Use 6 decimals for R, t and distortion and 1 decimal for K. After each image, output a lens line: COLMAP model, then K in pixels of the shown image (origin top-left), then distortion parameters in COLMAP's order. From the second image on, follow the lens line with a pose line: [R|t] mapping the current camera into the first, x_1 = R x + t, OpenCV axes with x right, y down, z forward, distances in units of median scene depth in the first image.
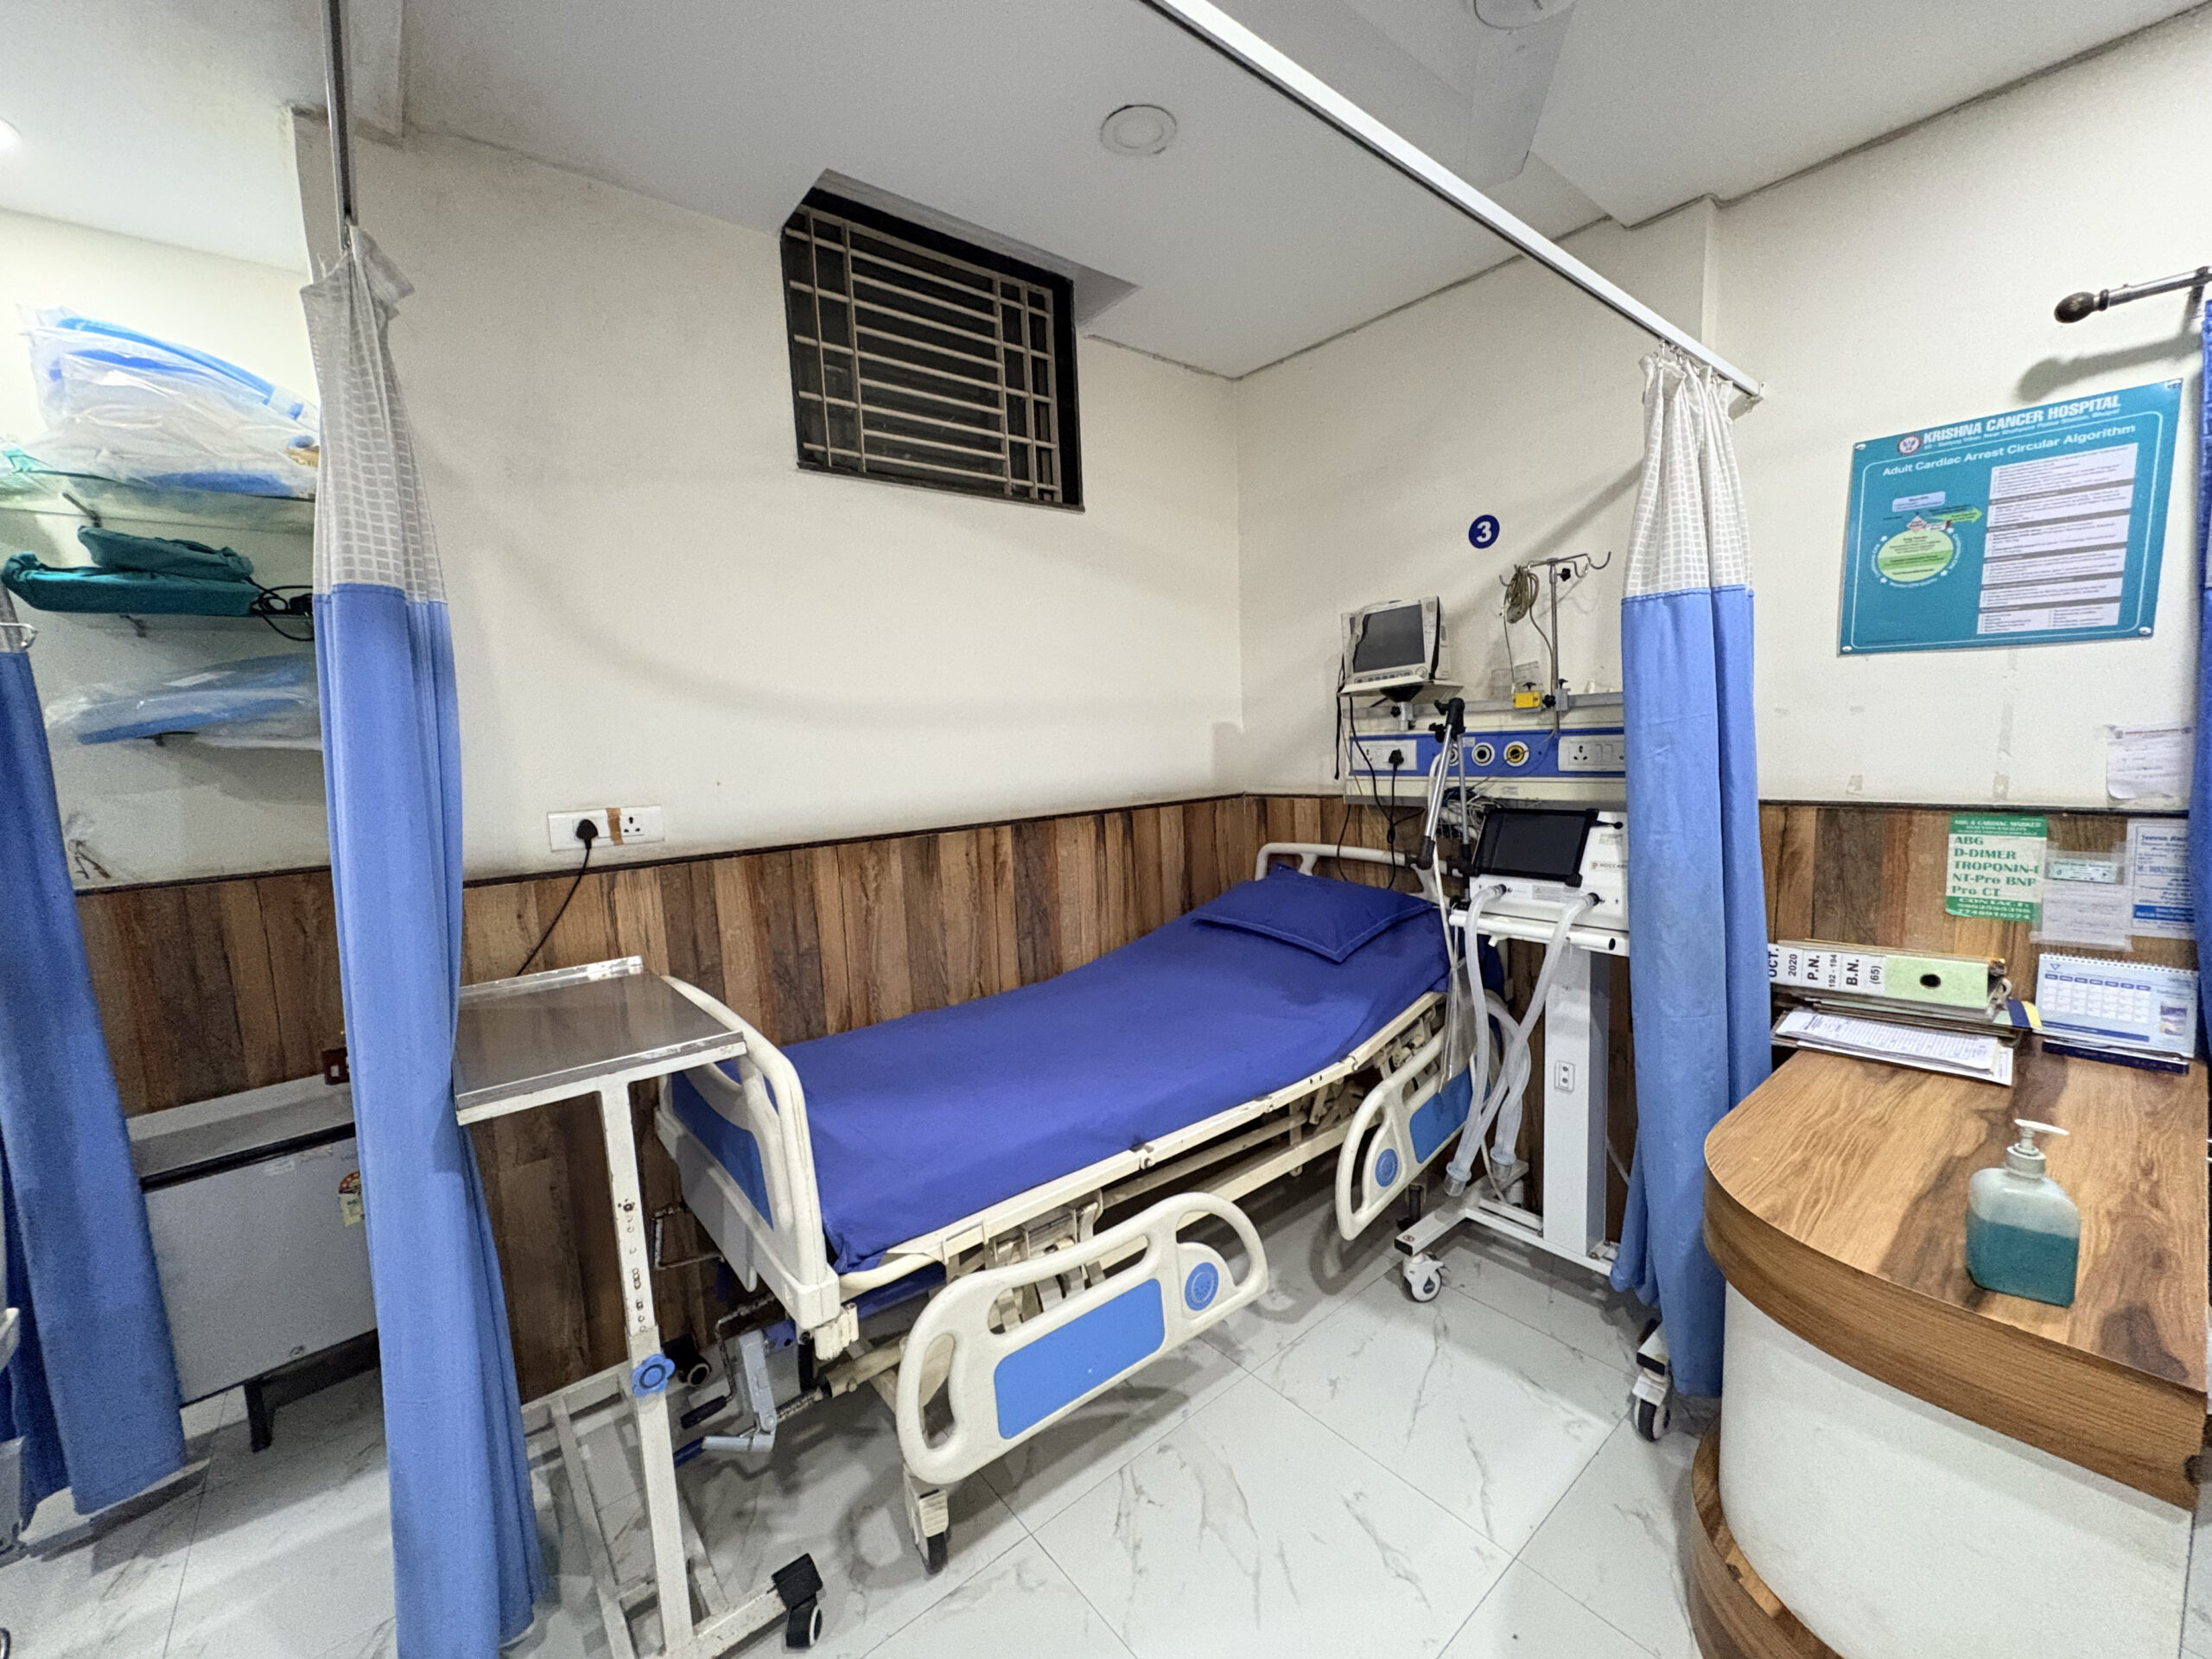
lens RADIAL K [[879.6, 0, 1100.9], [0, 879.6, 832.3], [0, 0, 1]] dist [-0.002447, 0.000506]
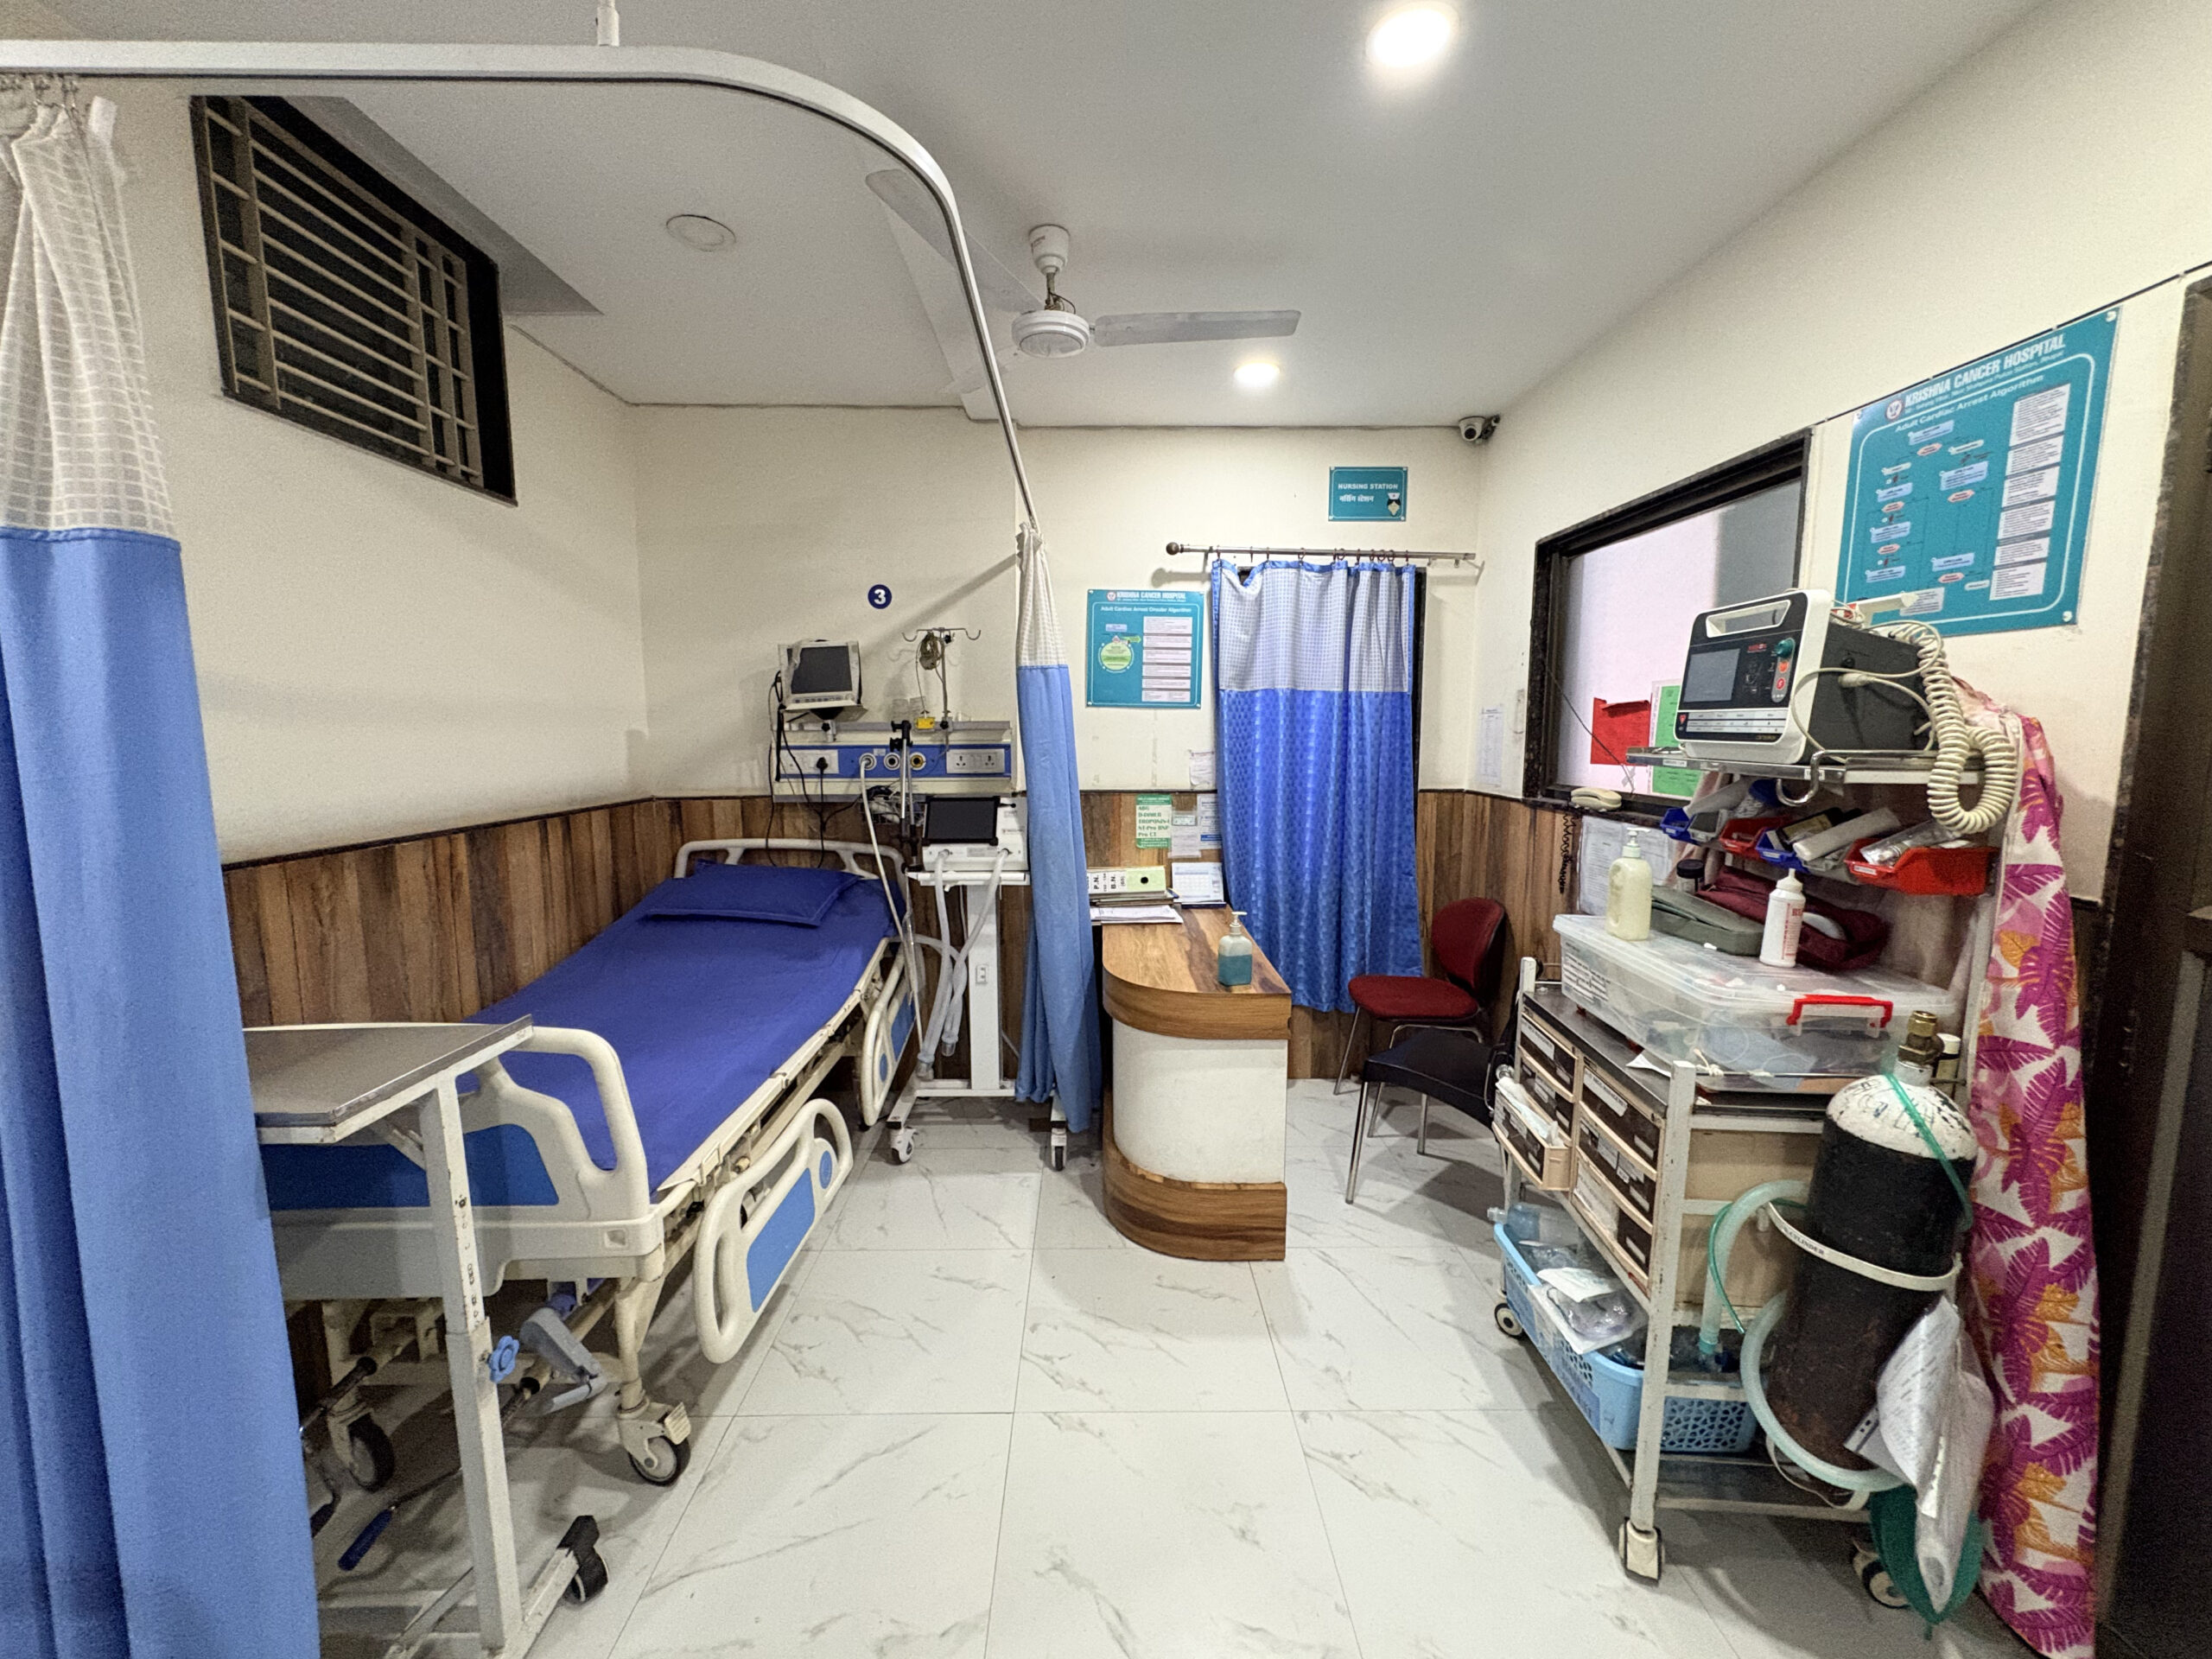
lens RADIAL K [[879.6, 0, 1104.2], [0, 879.6, 833.8], [0, 0, 1]] dist [-0.002447, 0.000506]
pose [[0.624144, -0.051991, 0.779578, -0.461844], [0.062944, 0.997886, 0.016156, 0.023188], [-0.778770, 0.038986, 0.626097, -0.108494]]
